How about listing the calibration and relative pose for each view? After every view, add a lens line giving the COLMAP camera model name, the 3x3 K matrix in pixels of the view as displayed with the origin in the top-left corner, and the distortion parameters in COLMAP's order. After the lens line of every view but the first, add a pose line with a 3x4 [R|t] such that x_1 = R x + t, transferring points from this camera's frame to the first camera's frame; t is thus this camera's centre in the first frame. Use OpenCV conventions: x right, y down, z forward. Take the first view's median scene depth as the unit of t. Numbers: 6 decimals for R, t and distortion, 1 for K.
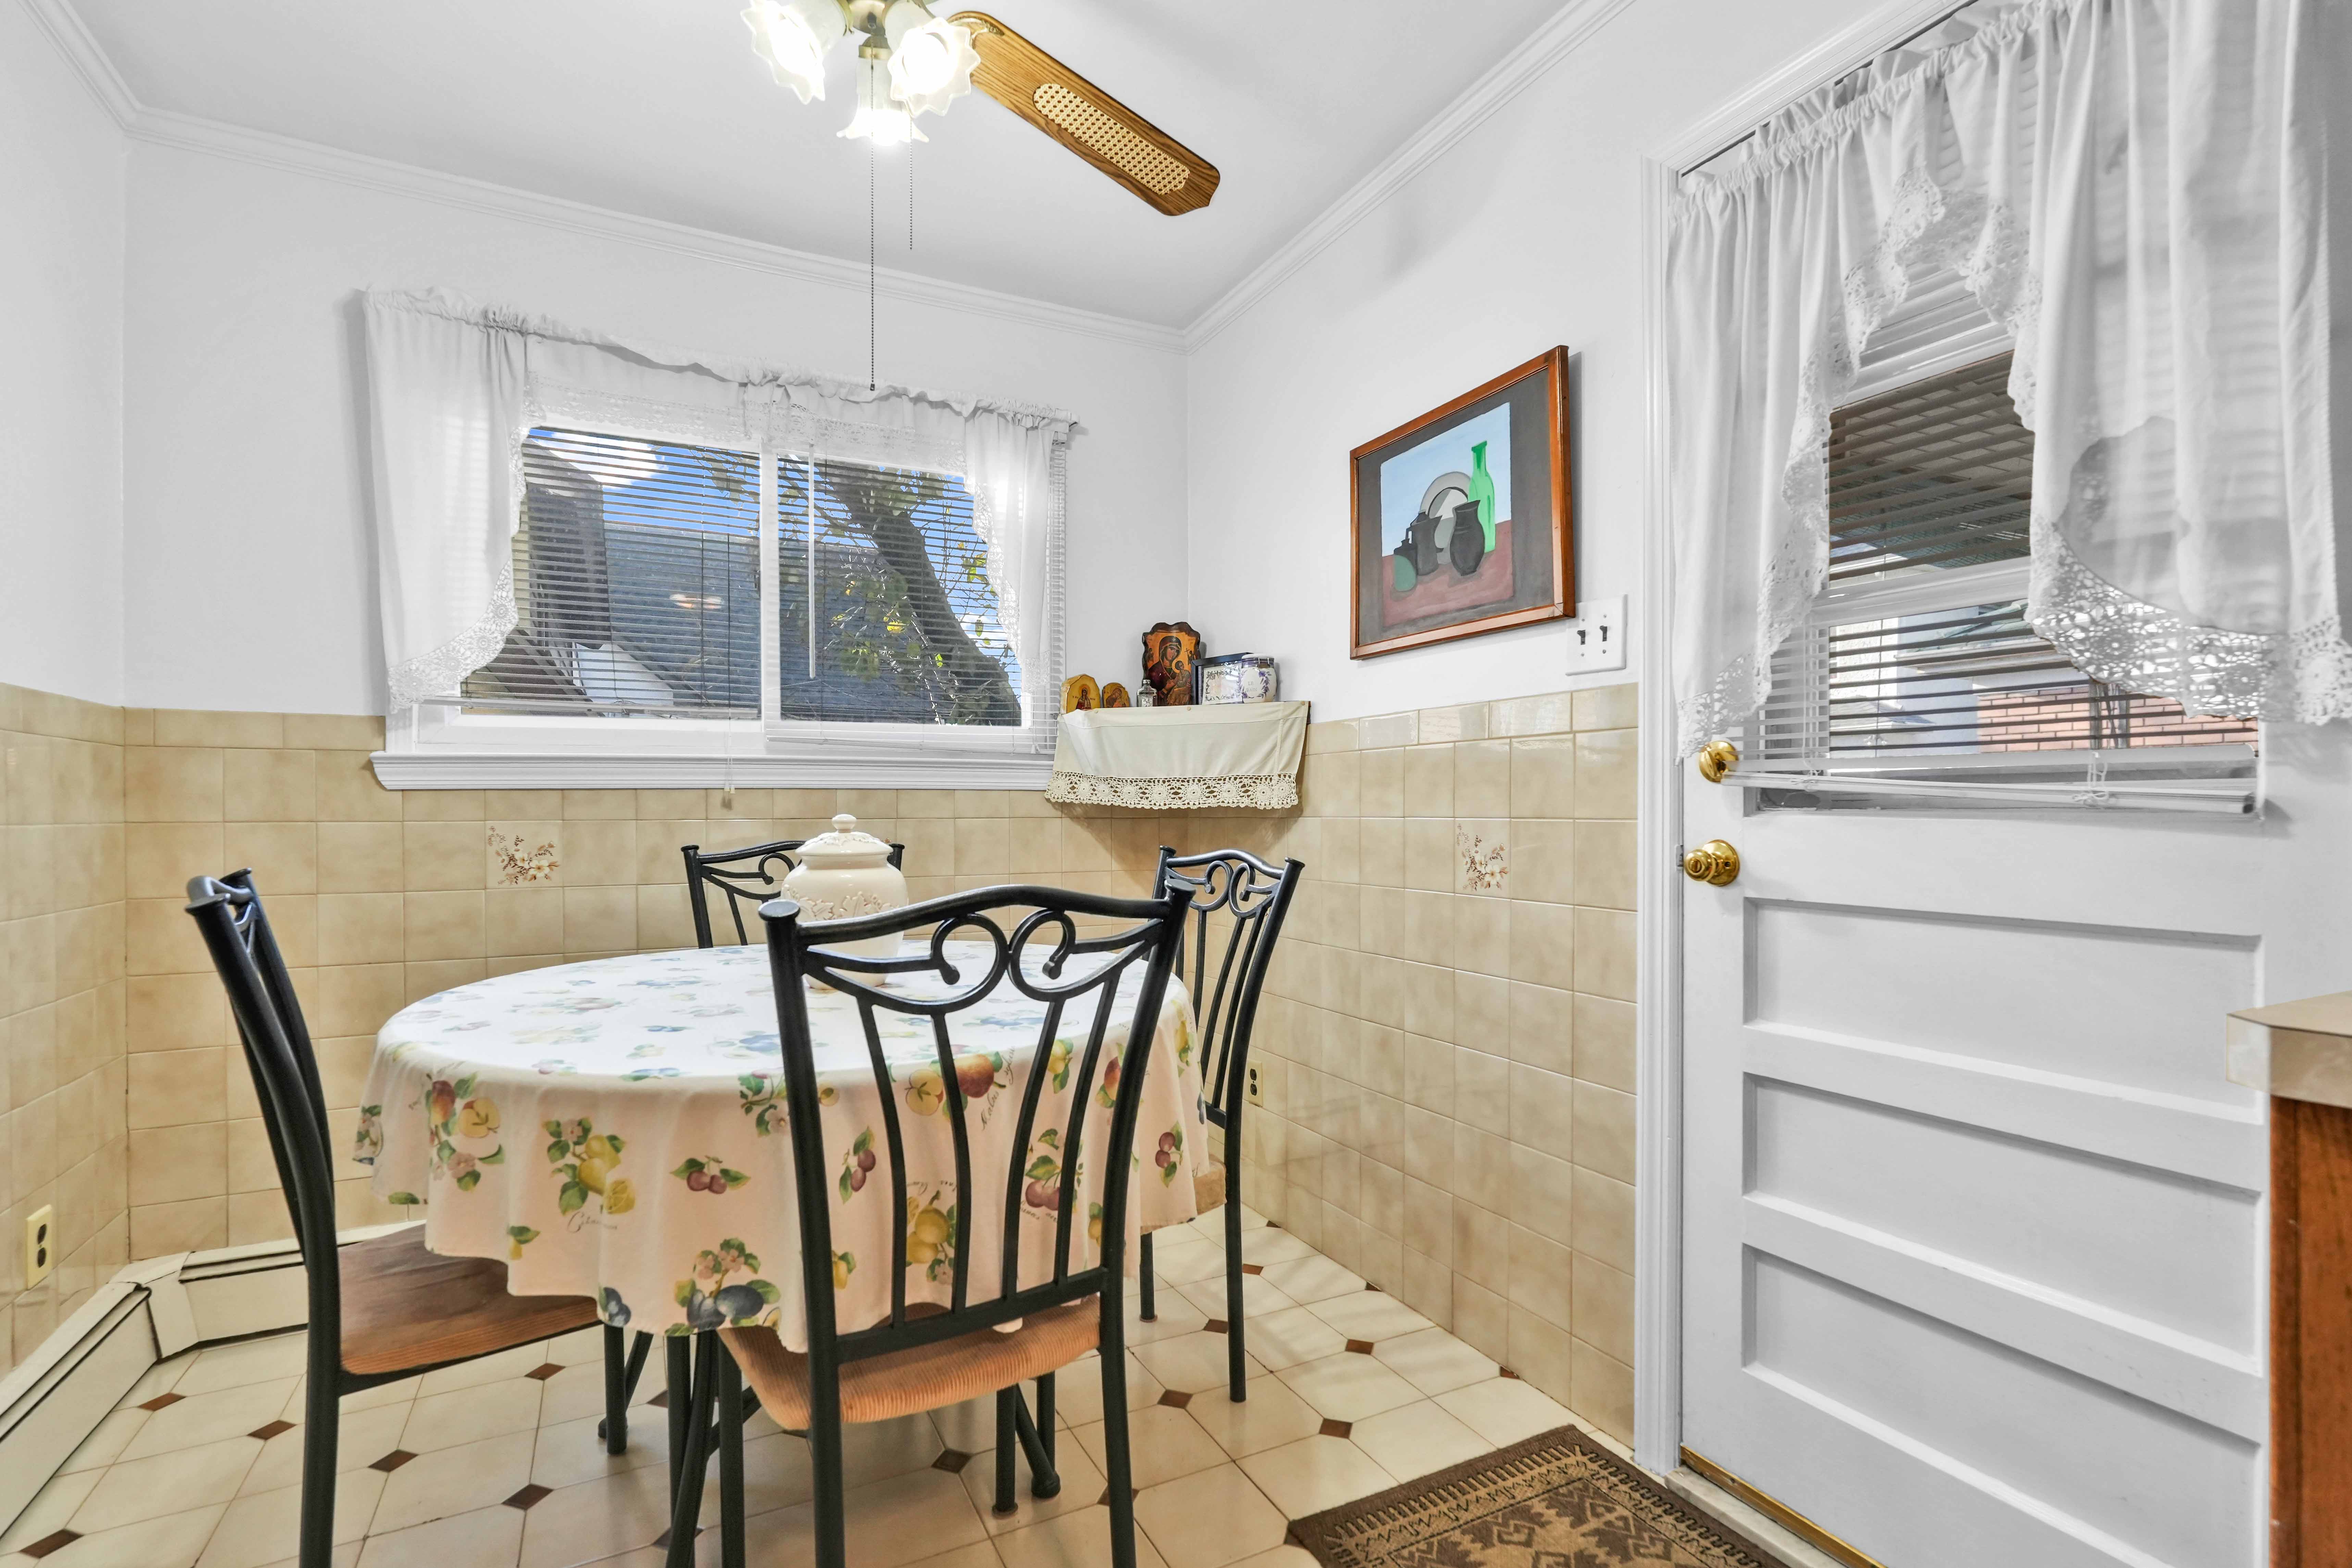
lens RADIAL K [[1019.5, 0, 1129.6], [0, 1019.5, 821.3], [0, 0, 1]] dist [-0.012448, 0.008400]
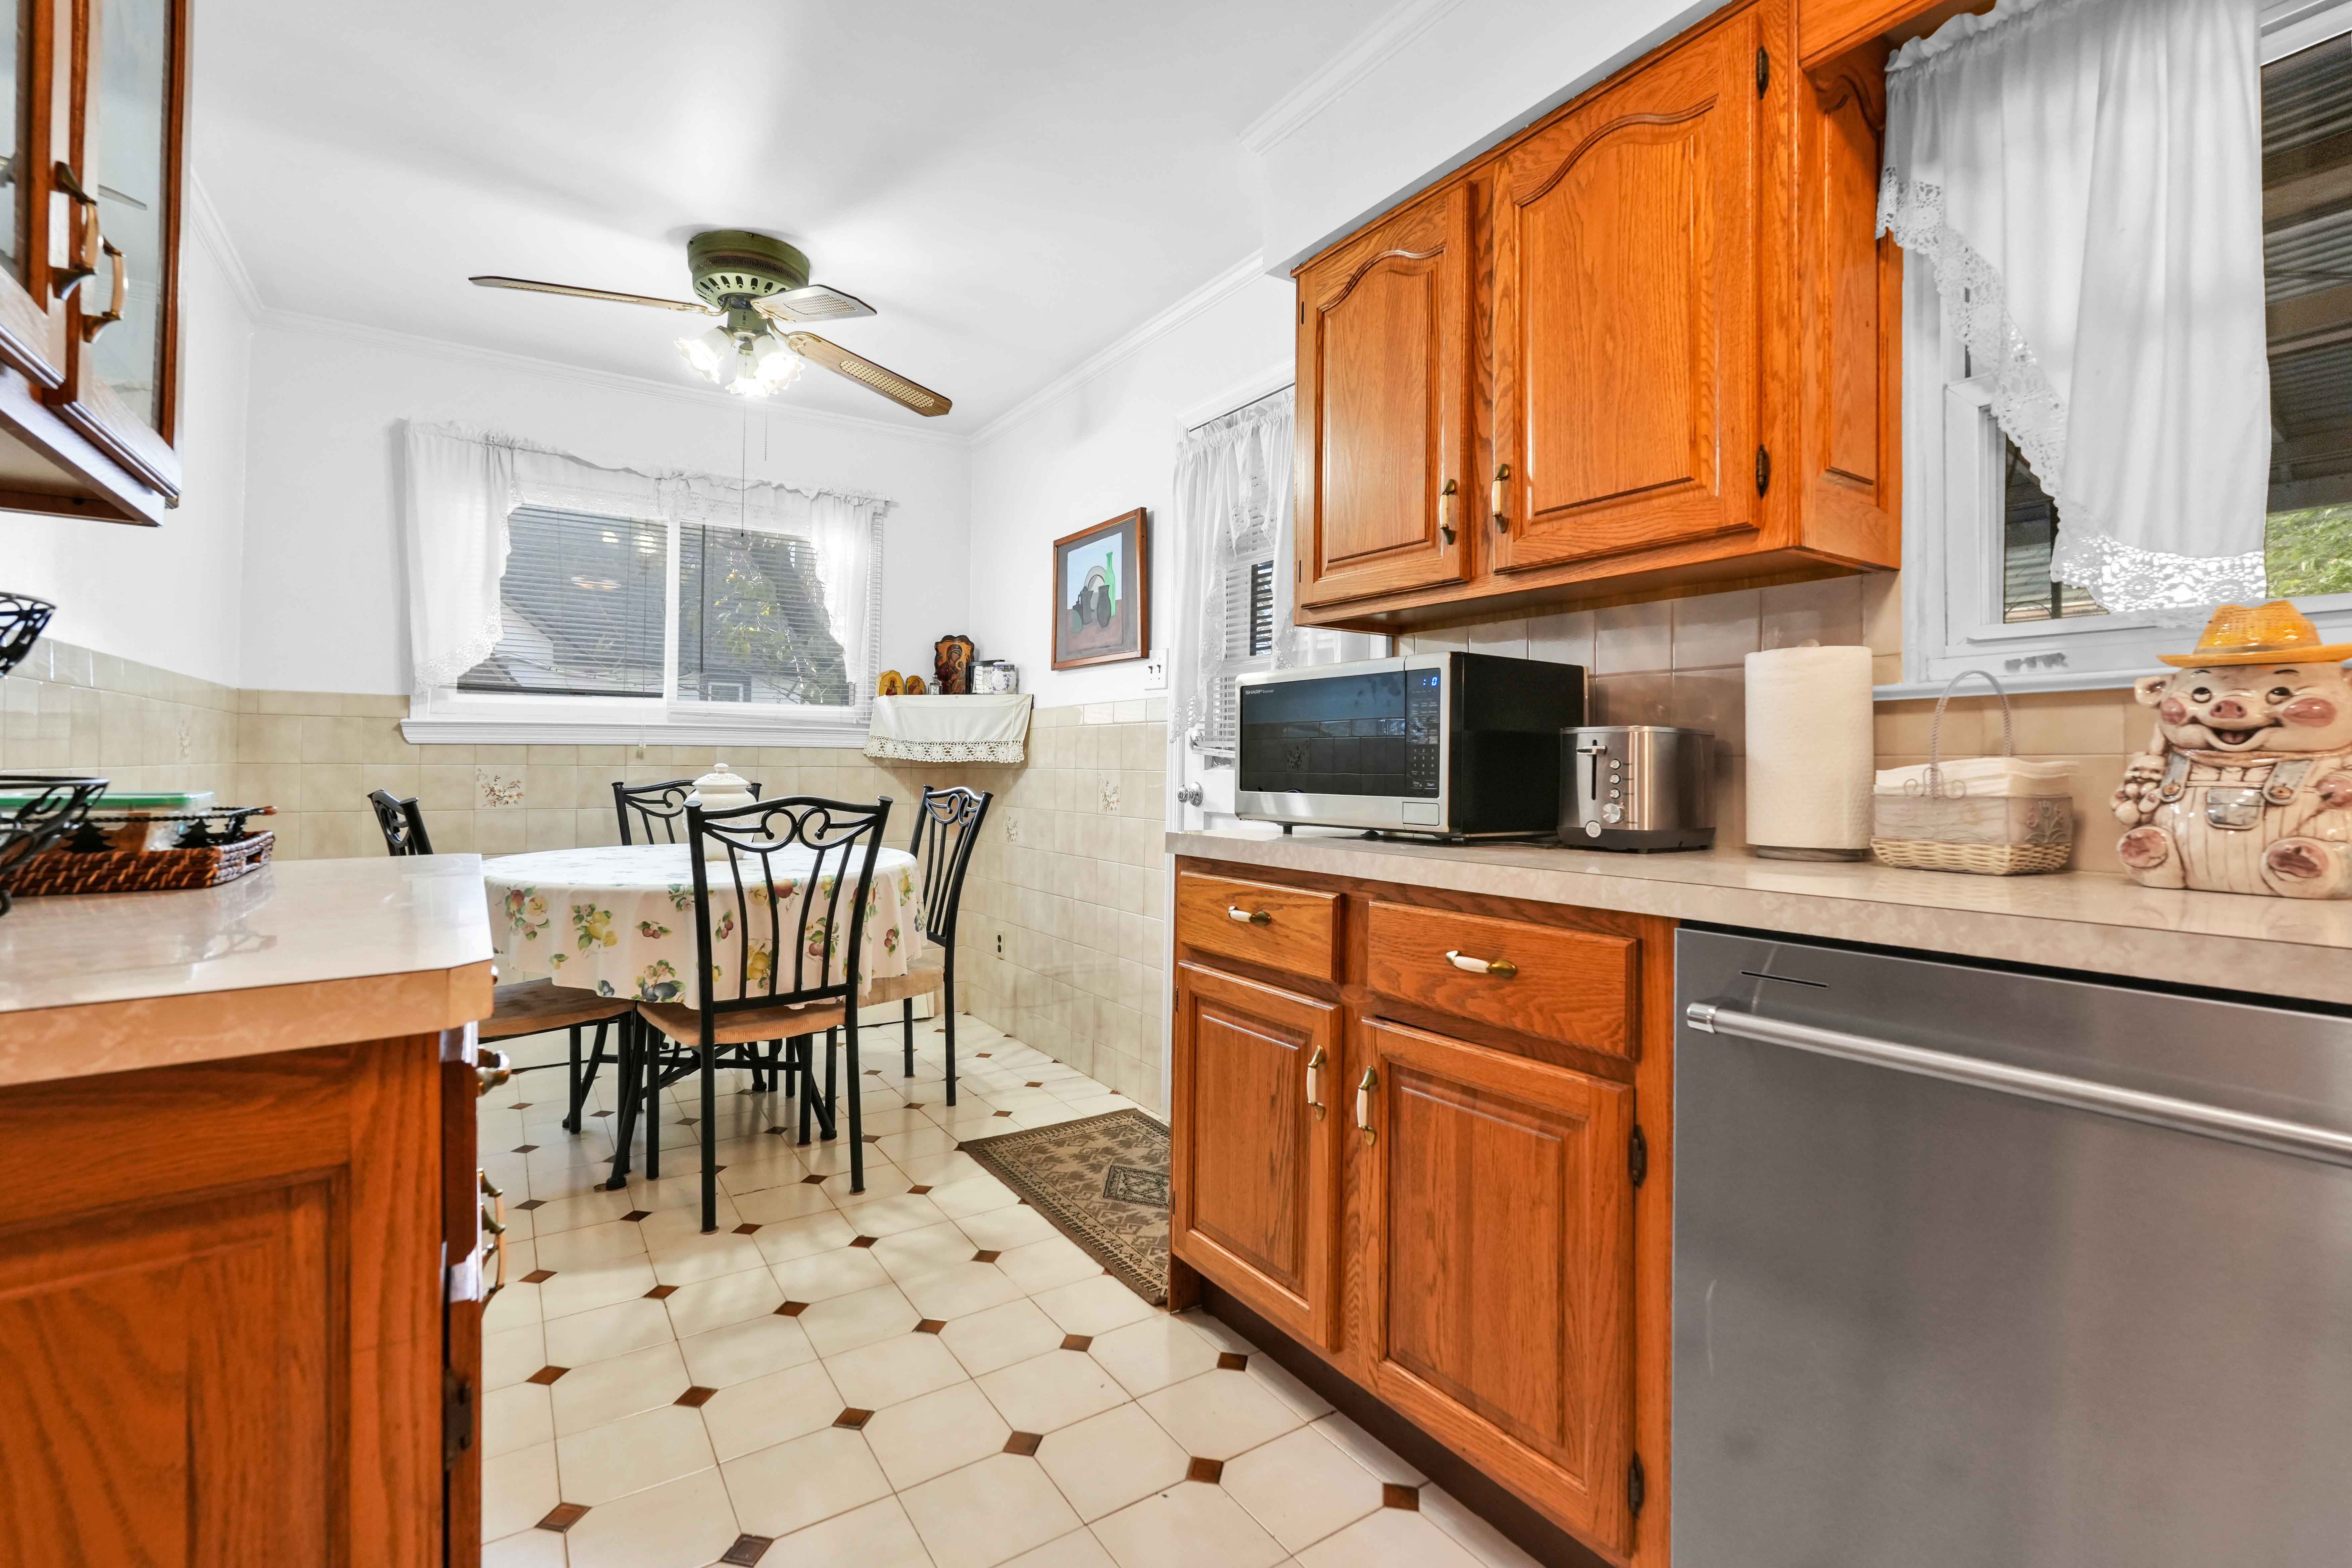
lens RADIAL K [[1019.5, 0, 1146.4], [0, 1019.5, 745.1], [0, 0, 1]] dist [-0.012448, 0.008400]
pose [[0.992519, 0.013393, 0.121355, 0.216495], [-0.010070, 0.999559, -0.027951, 0.003119], [-0.121676, 0.026520, 0.992216, -0.770003]]
